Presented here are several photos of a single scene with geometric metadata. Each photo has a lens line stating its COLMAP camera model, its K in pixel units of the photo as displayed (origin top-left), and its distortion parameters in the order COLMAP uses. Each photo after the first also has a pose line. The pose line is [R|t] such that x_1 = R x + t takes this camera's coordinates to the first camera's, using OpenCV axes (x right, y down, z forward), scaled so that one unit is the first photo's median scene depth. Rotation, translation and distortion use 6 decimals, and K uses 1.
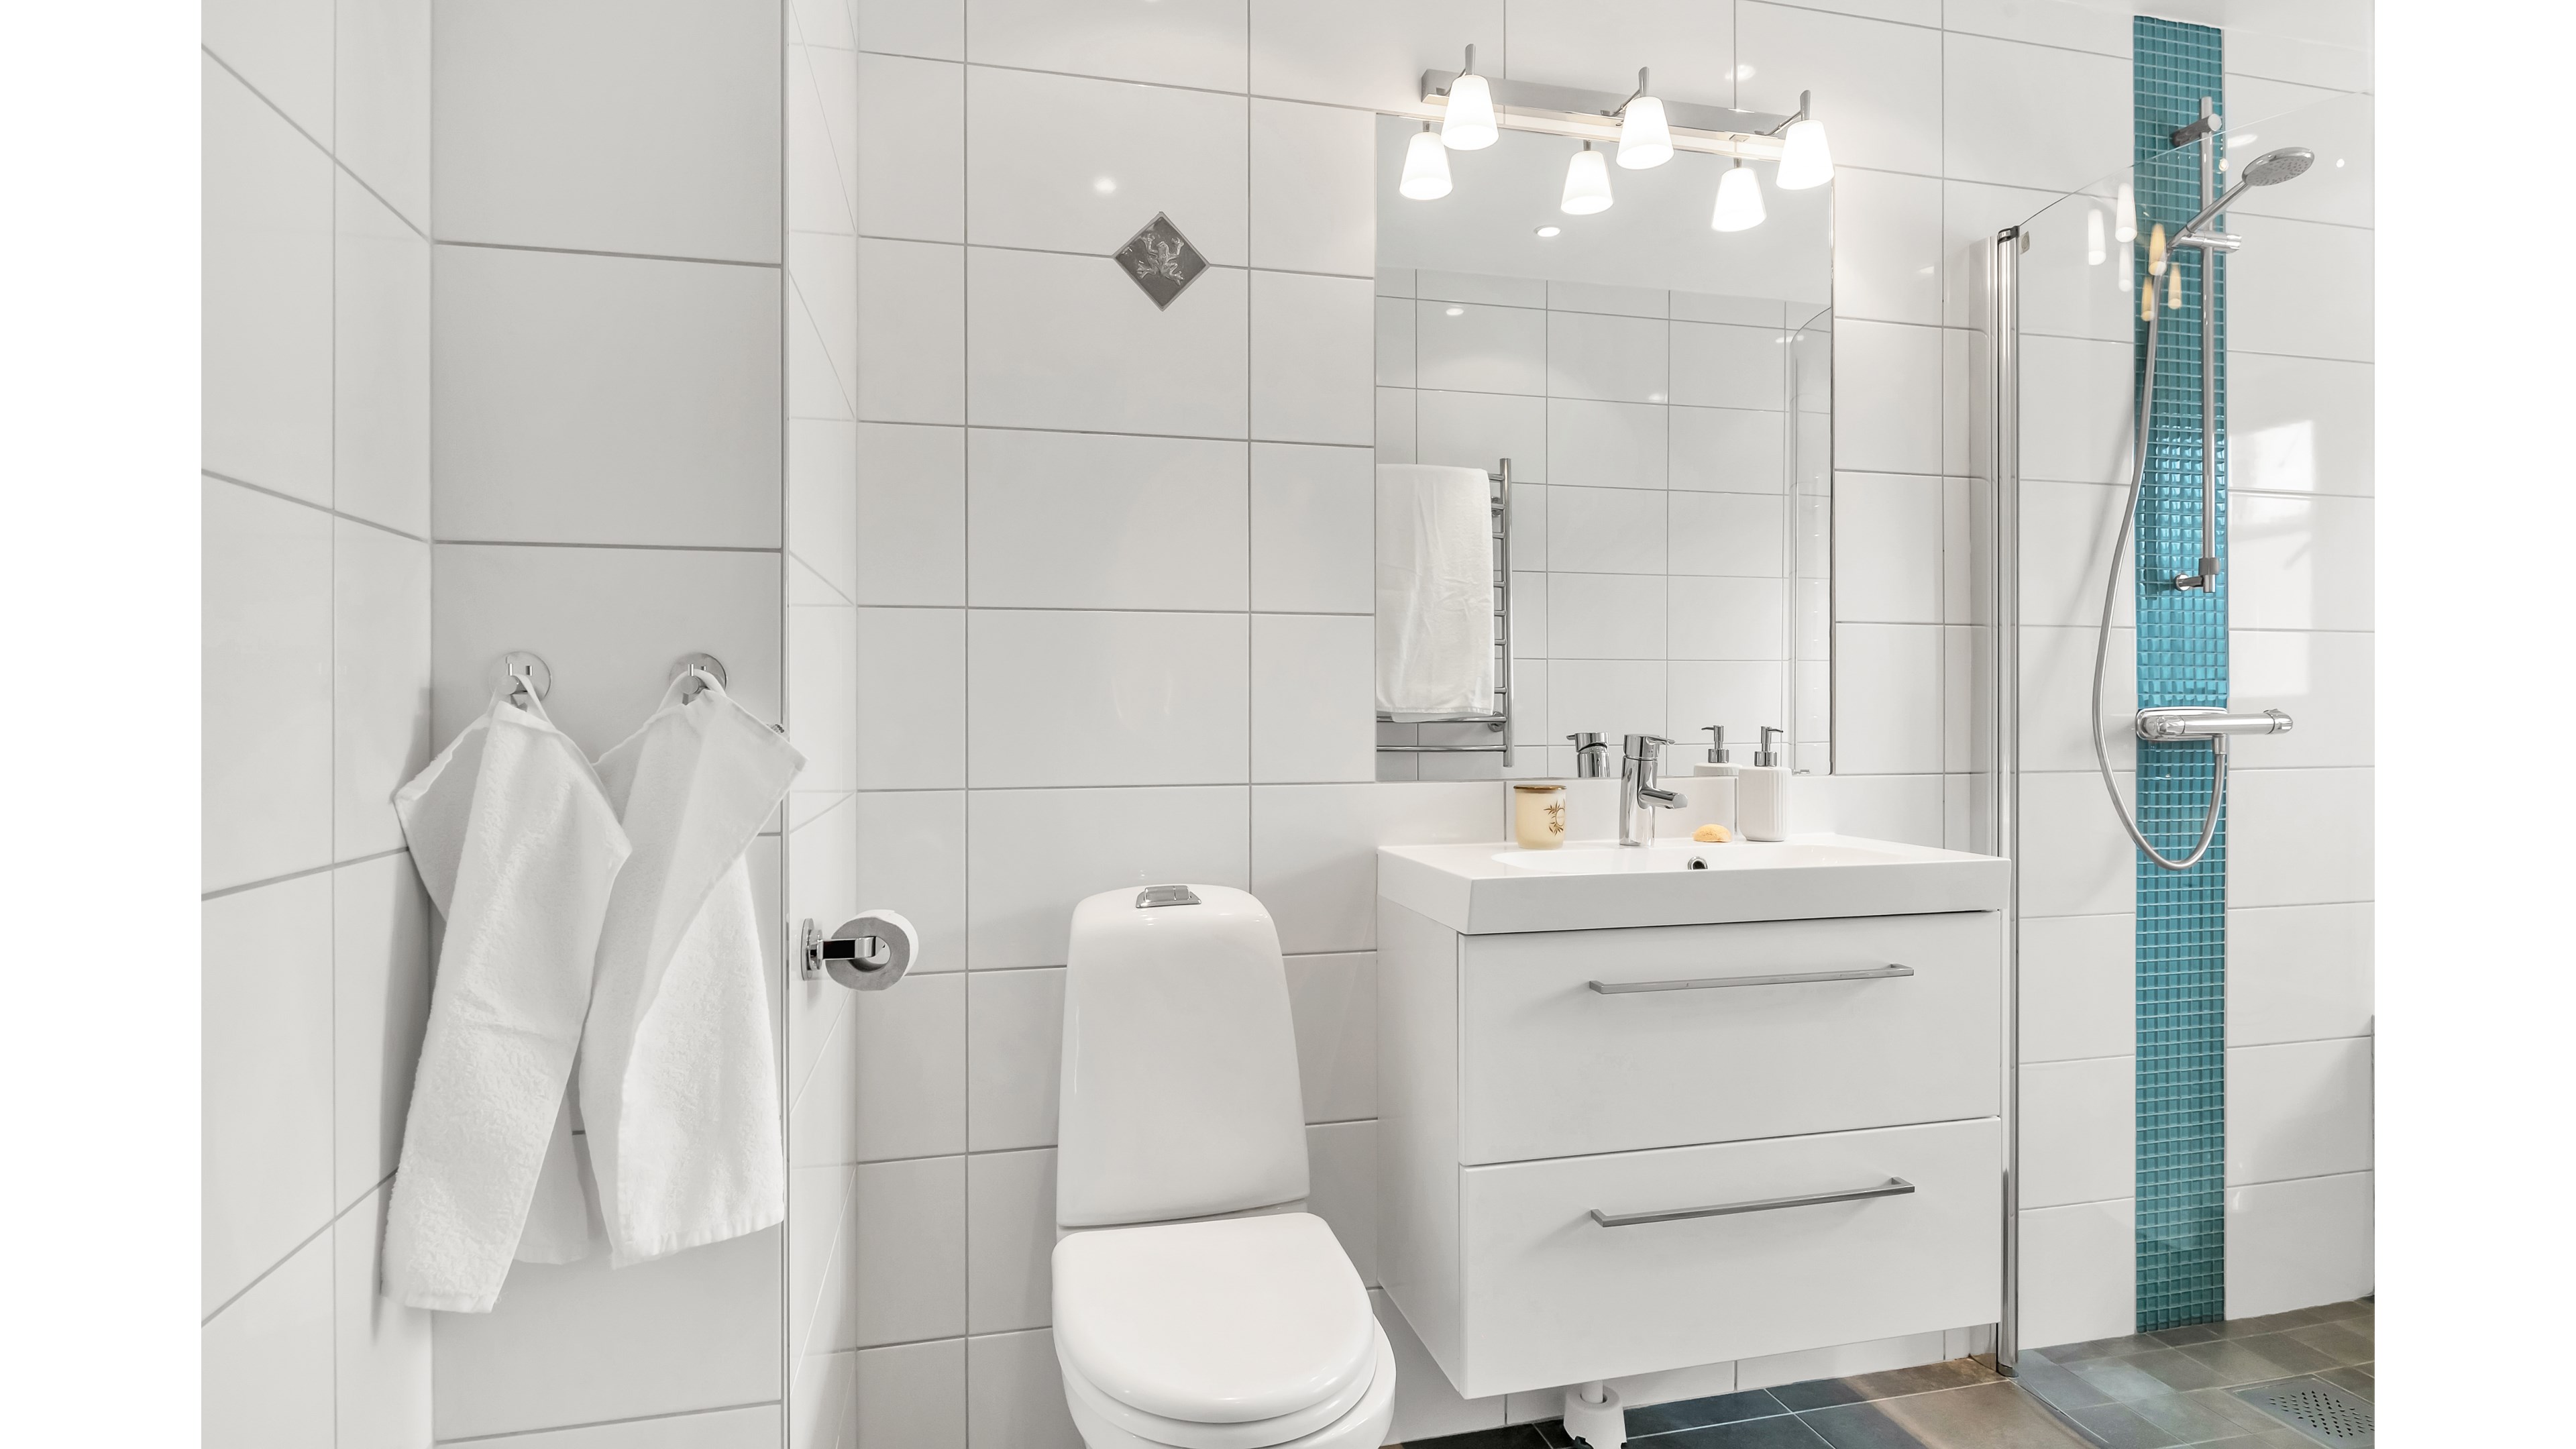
lens RADIAL K [[1305.5, 0, 1295.4], [0, 1305.5, 720.0], [0, 0, 1]] dist [0.003449, -0.000701]
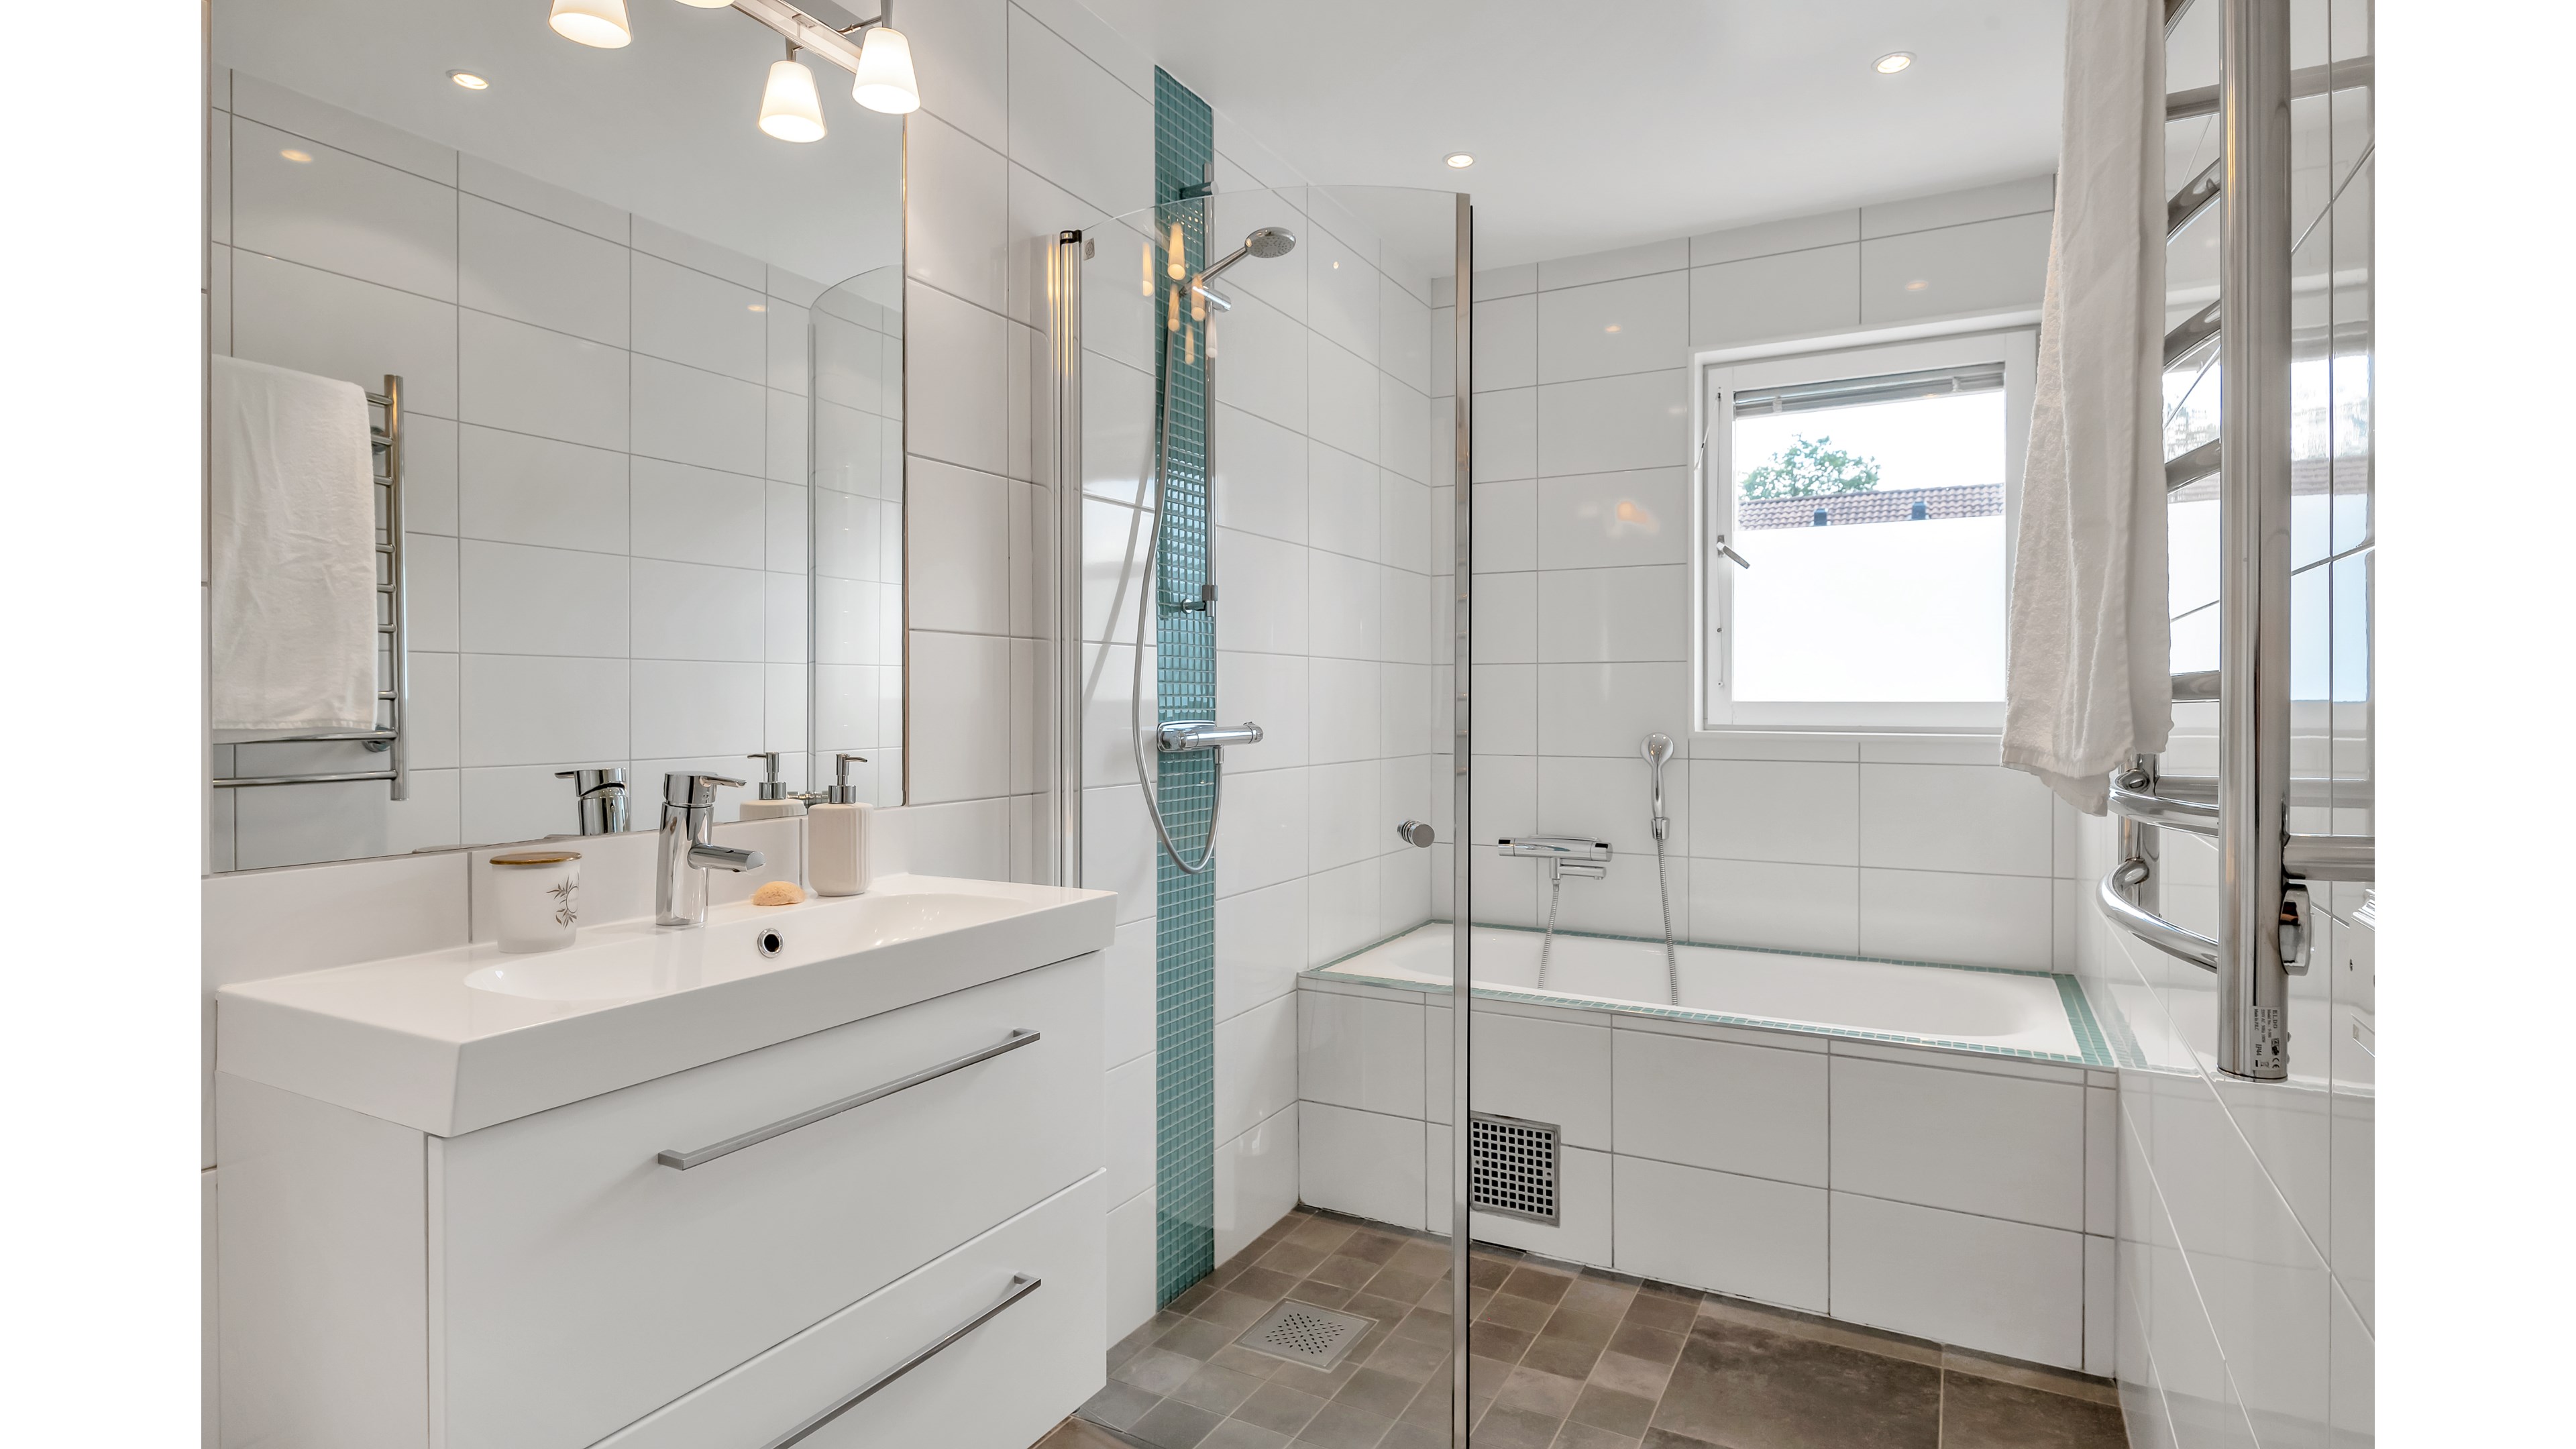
lens RADIAL K [[1228.7, 0, 1299.7], [0, 1228.7, 703.3], [0, 0, 1]] dist [0.004433, -0.000290]
pose [[0.667553, -0.002712, 0.744557, -0.020194], [0.004615, 0.999989, -0.000495, -0.023444], [-0.744548, 0.003767, 0.667558, 0.254009]]
